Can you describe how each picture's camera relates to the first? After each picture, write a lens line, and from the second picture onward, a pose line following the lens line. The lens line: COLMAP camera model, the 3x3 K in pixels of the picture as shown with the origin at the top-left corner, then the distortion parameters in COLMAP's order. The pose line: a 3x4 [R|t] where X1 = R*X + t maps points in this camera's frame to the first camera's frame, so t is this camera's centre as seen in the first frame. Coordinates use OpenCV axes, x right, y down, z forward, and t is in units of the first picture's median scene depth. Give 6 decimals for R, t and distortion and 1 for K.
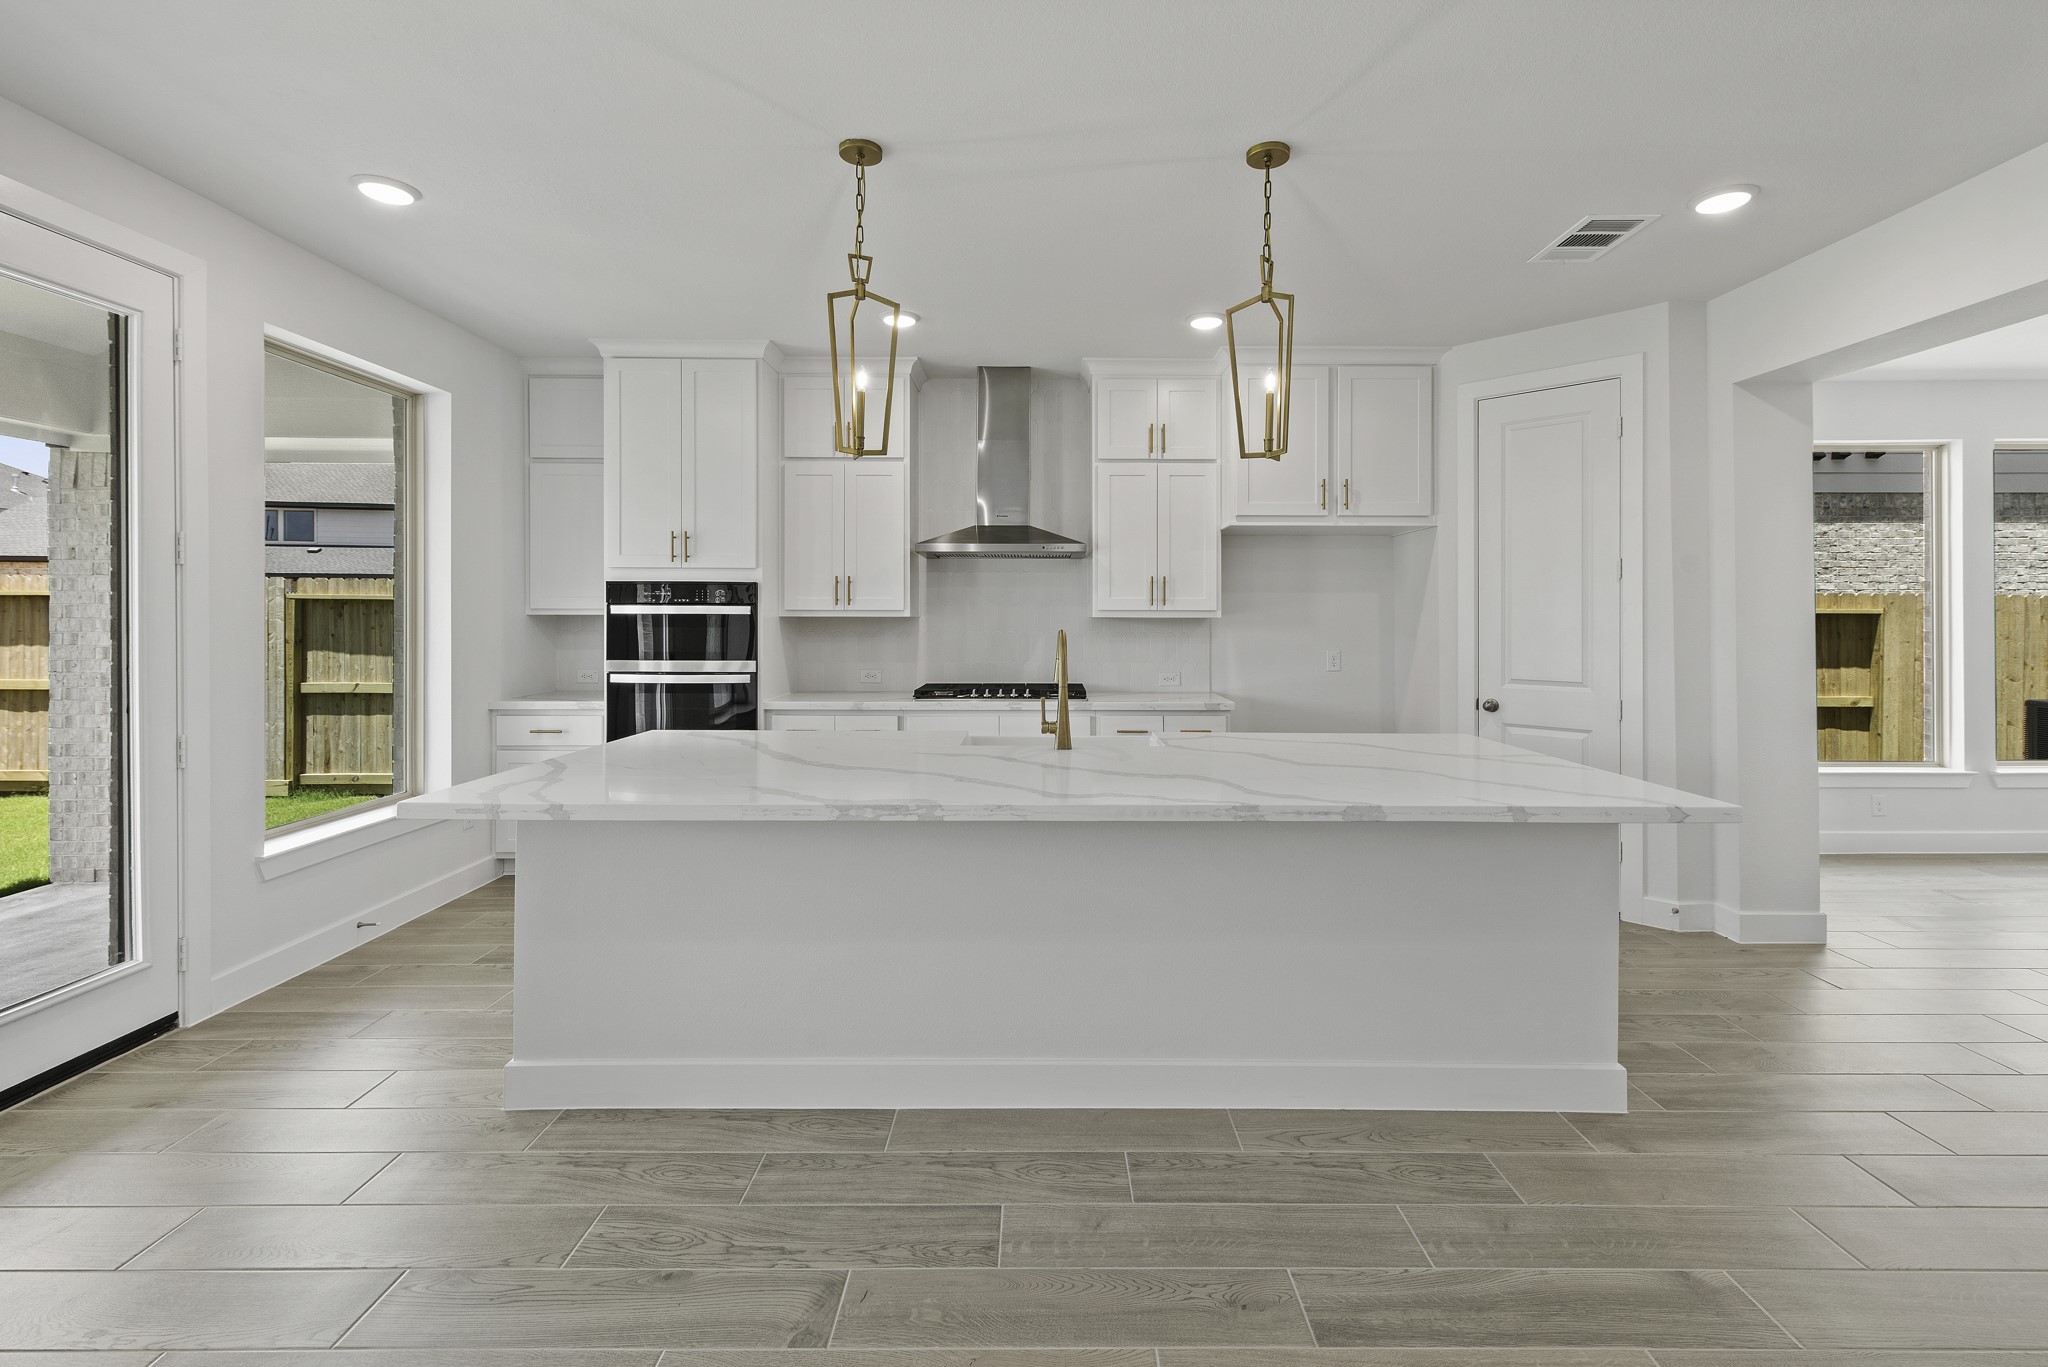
lens RADIAL K [[920.3, 0, 1025.7], [0, 920.3, 621.9], [0, 0, 1]] dist [0.006648, -0.000194]
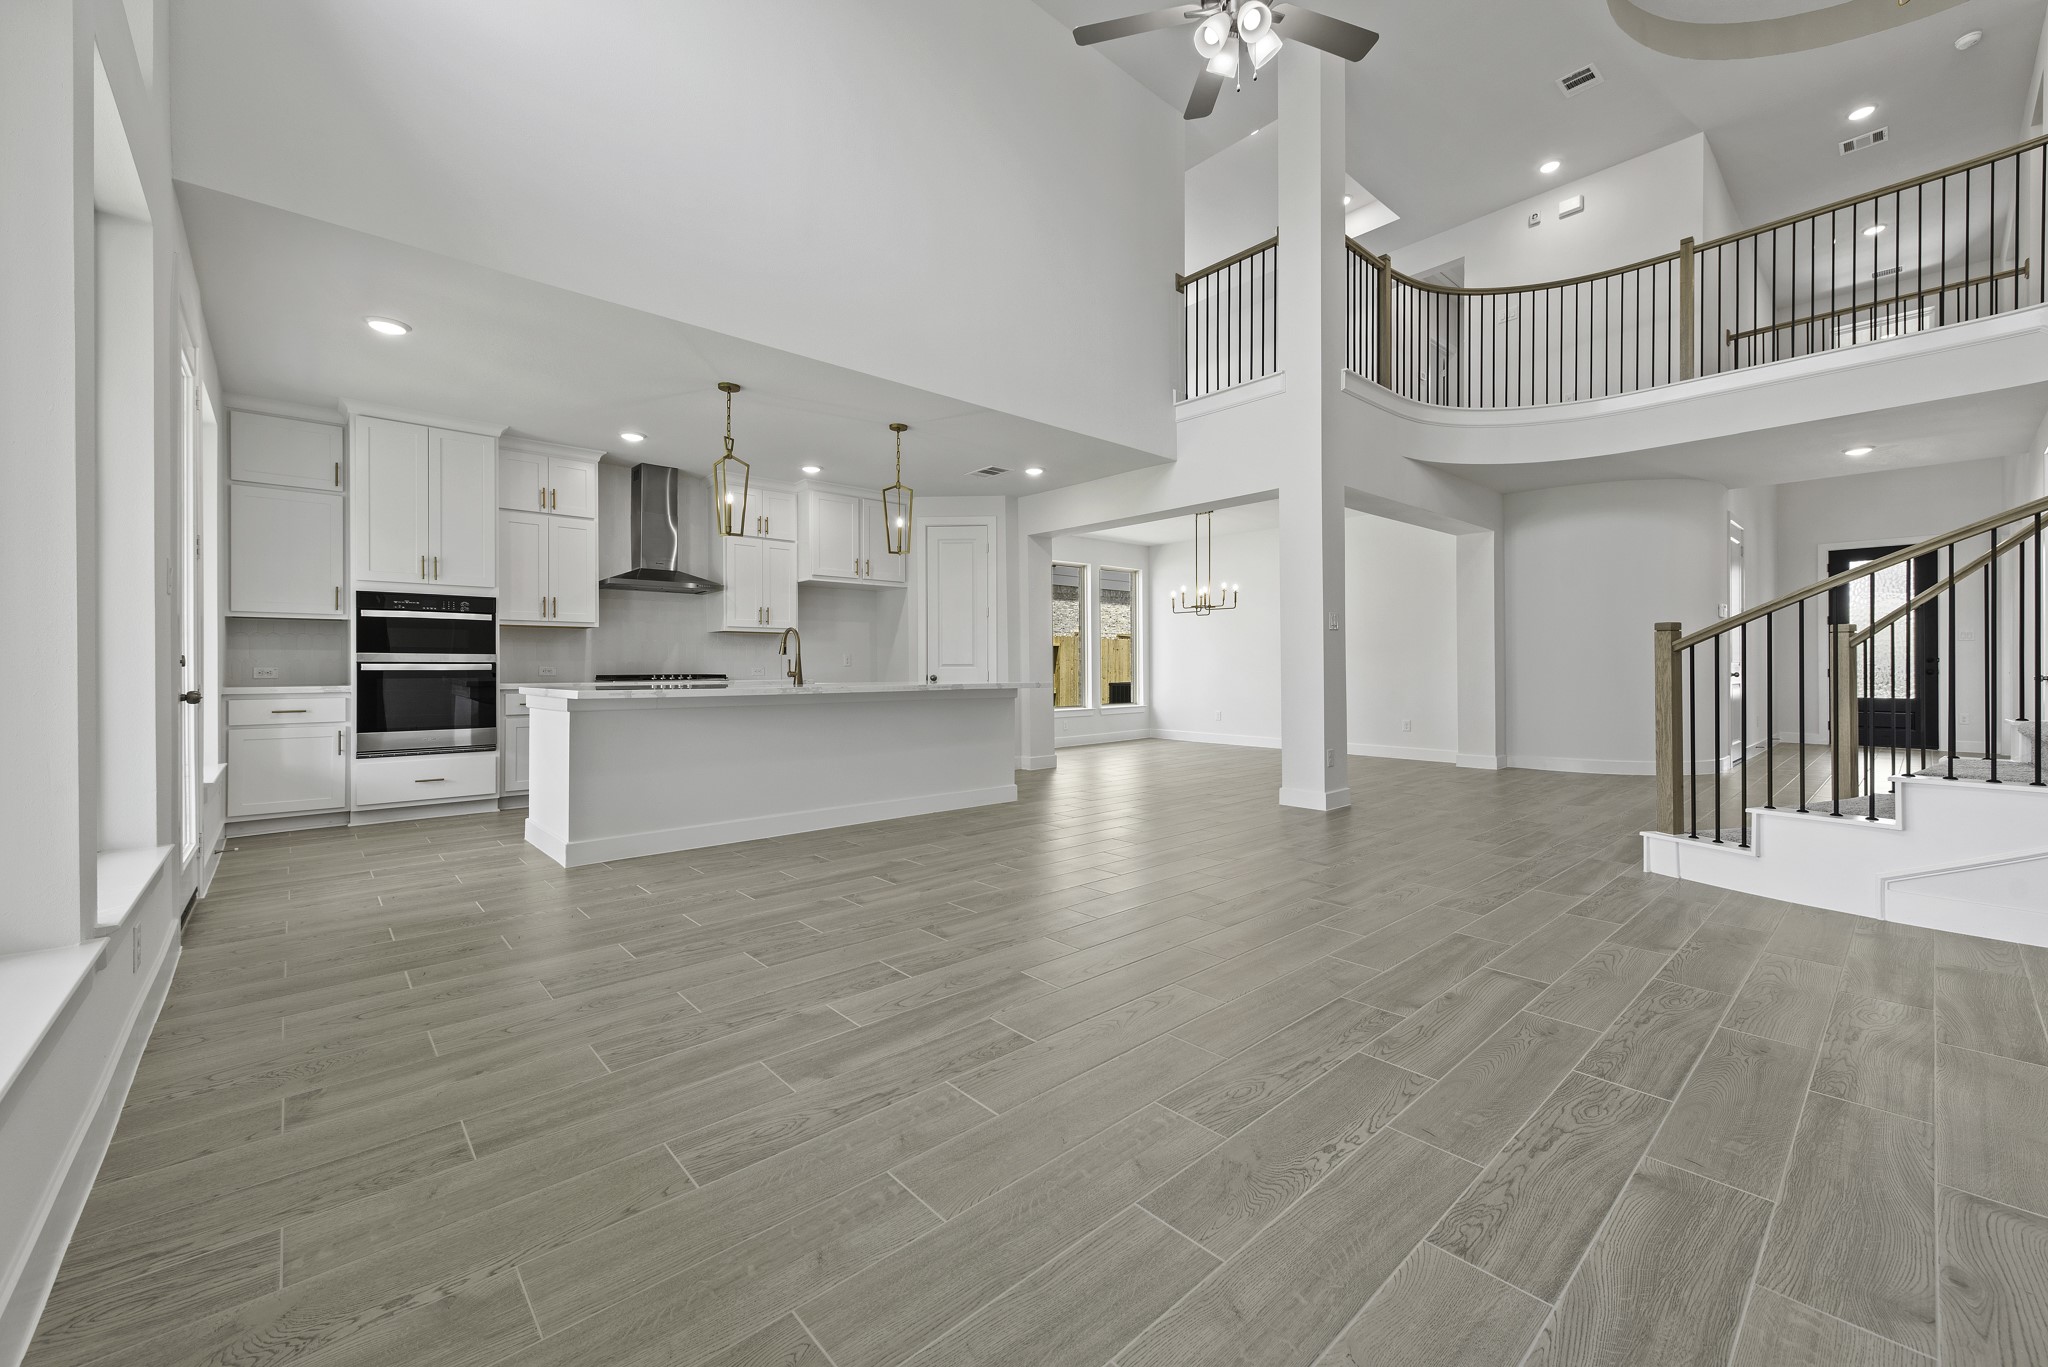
lens RADIAL K [[805.5, 0, 1035.3], [0, 805.5, 681.5], [0, 0, 1]] dist [0.002718, -0.000280]
pose [[0.740842, -0.016544, 0.671475, -0.507415], [0.006520, 0.999827, 0.017440, 0.067621], [-0.671647, -0.008542, 0.740822, -0.452723]]
